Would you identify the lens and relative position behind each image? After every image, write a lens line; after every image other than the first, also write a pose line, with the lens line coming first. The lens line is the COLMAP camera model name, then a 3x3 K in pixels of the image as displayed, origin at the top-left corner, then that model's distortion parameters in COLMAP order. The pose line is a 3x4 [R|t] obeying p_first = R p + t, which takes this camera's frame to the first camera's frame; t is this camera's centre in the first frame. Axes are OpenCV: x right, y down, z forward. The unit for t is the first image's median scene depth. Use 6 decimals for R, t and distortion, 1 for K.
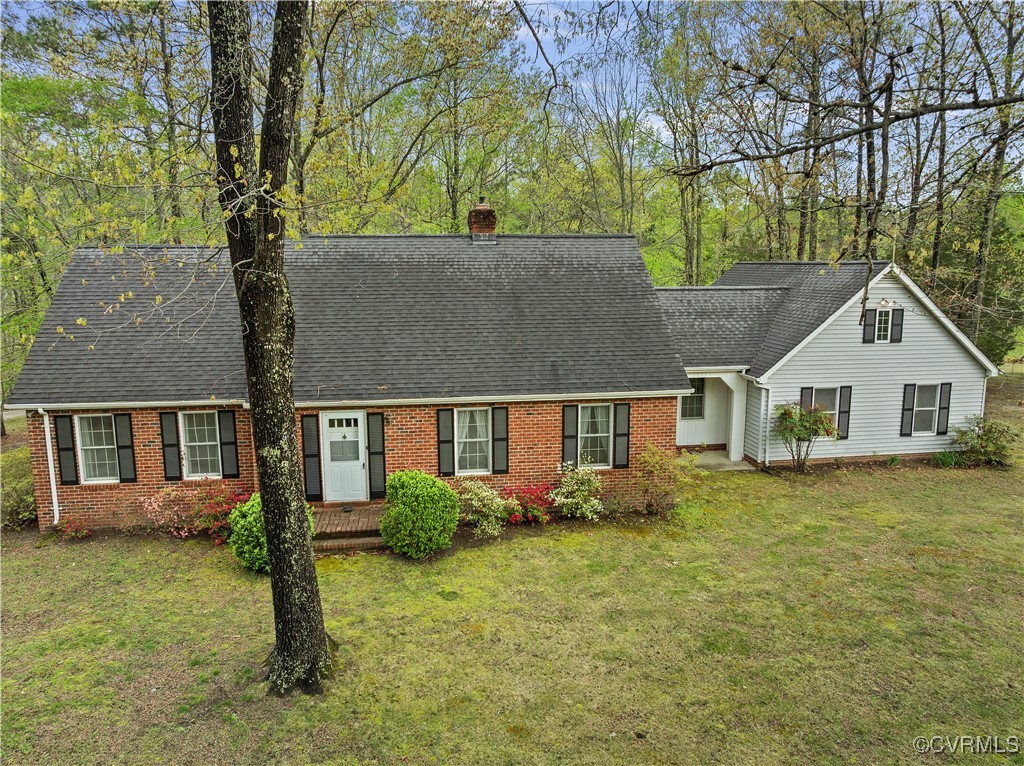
lens RADIAL K [[720.0, 0, 517.5], [0, 720.0, 381.6], [0, 0, 1]] dist [-0.052779, 0.024448]
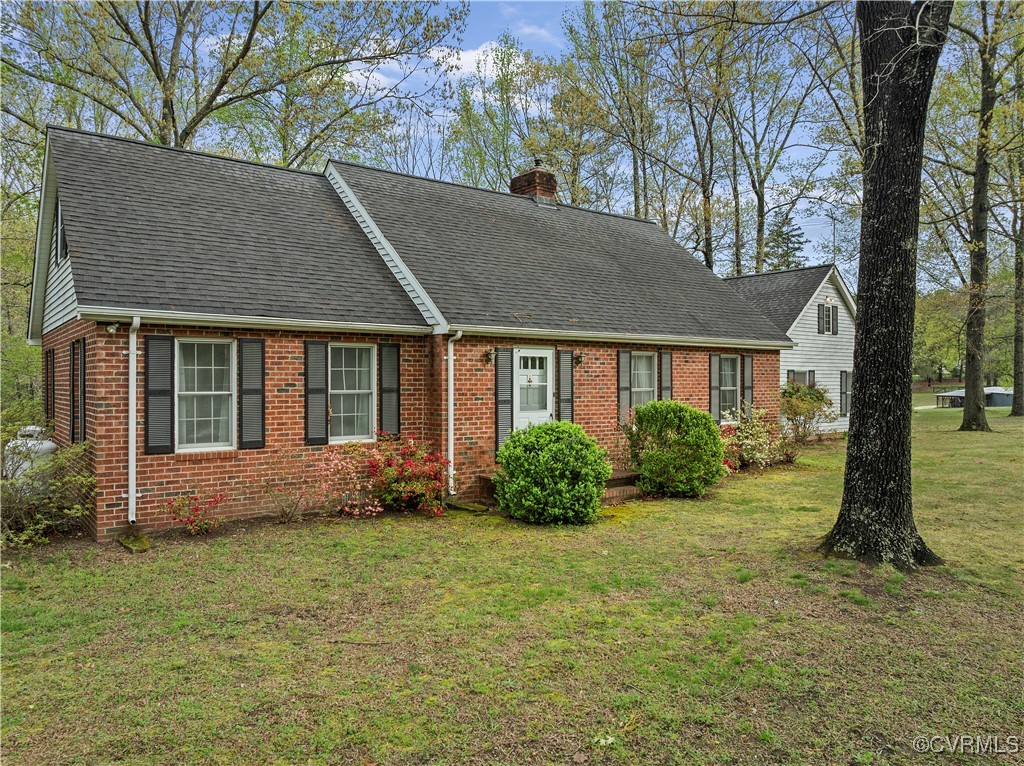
lens RADIAL K [[722.4, 0, 517.5], [0, 722.4, 382.8], [0, 0, 1]] dist [-0.052039, 0.020348]
pose [[0.875379, 0.000267, 0.483437, -0.632367], [0.074984, 0.987823, -0.136323, 0.184476], [-0.477586, 0.155585, 0.864699, 0.303445]]
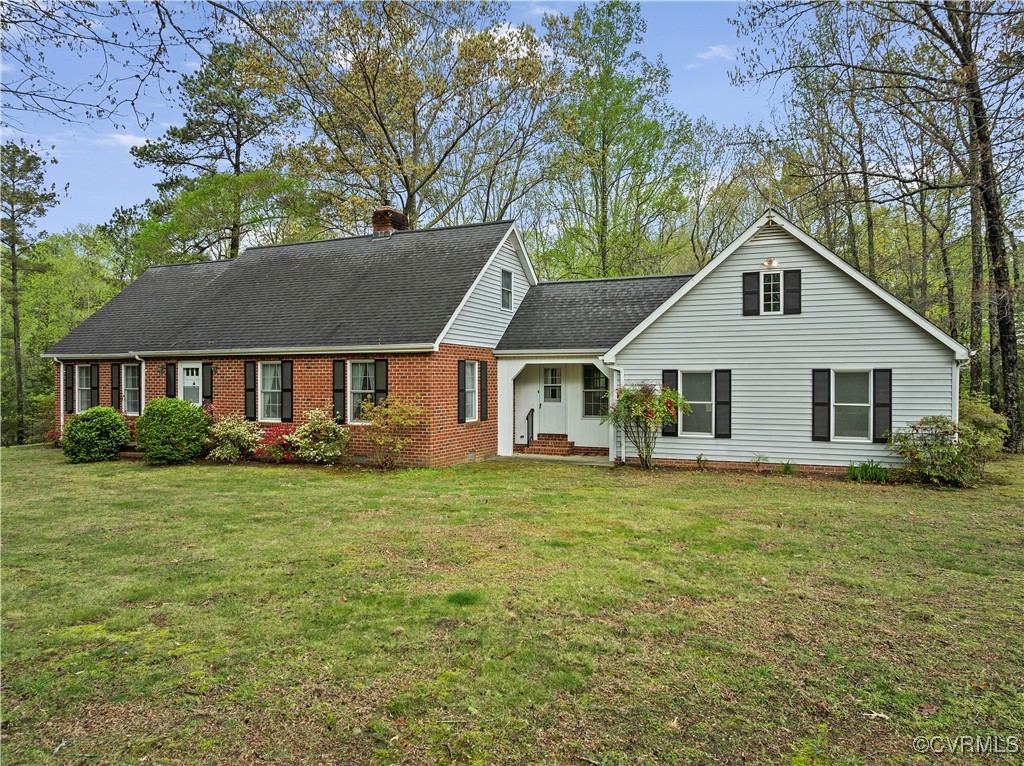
lens RADIAL K [[722.4, 0, 517.5], [0, 722.4, 382.8], [0, 0, 1]] dist [-0.052039, 0.020348]
pose [[0.839358, 0.003734, -0.543567, 0.891531], [-0.087765, 0.987787, -0.128738, 0.183169], [0.536448, 0.155763, 0.829435, 0.263870]]
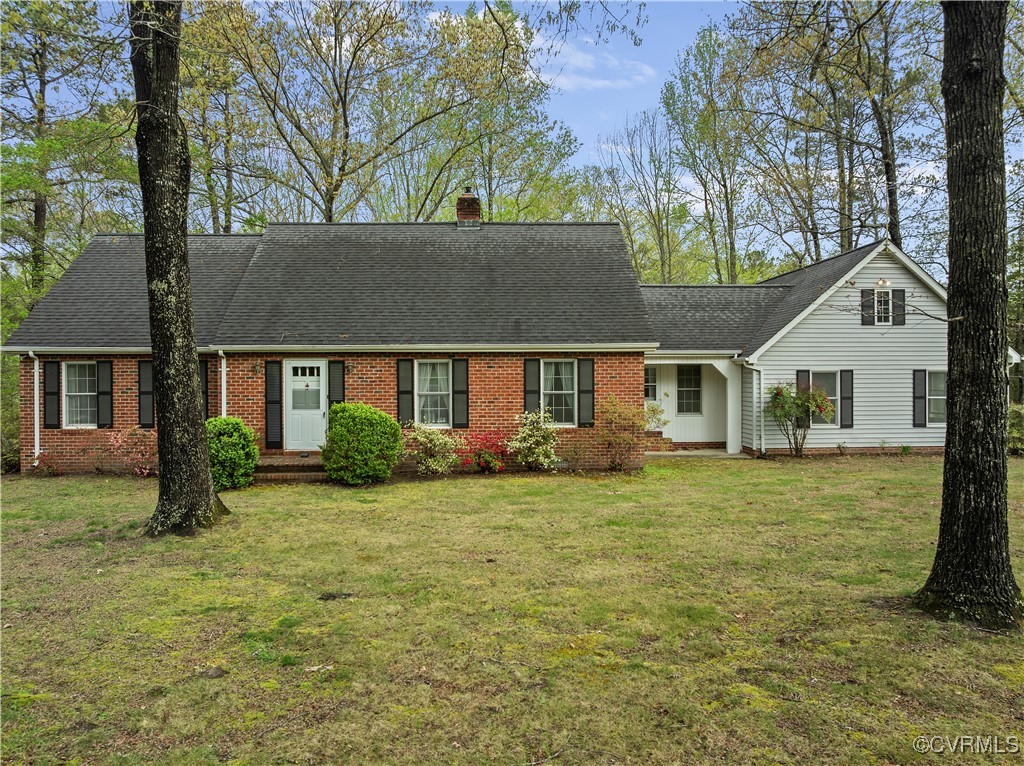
lens RADIAL K [[722.4, 0, 517.5], [0, 722.4, 382.8], [0, 0, 1]] dist [-0.052039, 0.020348]
pose [[0.993858, -0.002383, -0.110633, 0.166063], [-0.014636, 0.988154, -0.152764, 0.220478], [0.109686, 0.153445, 0.982051, 0.027273]]
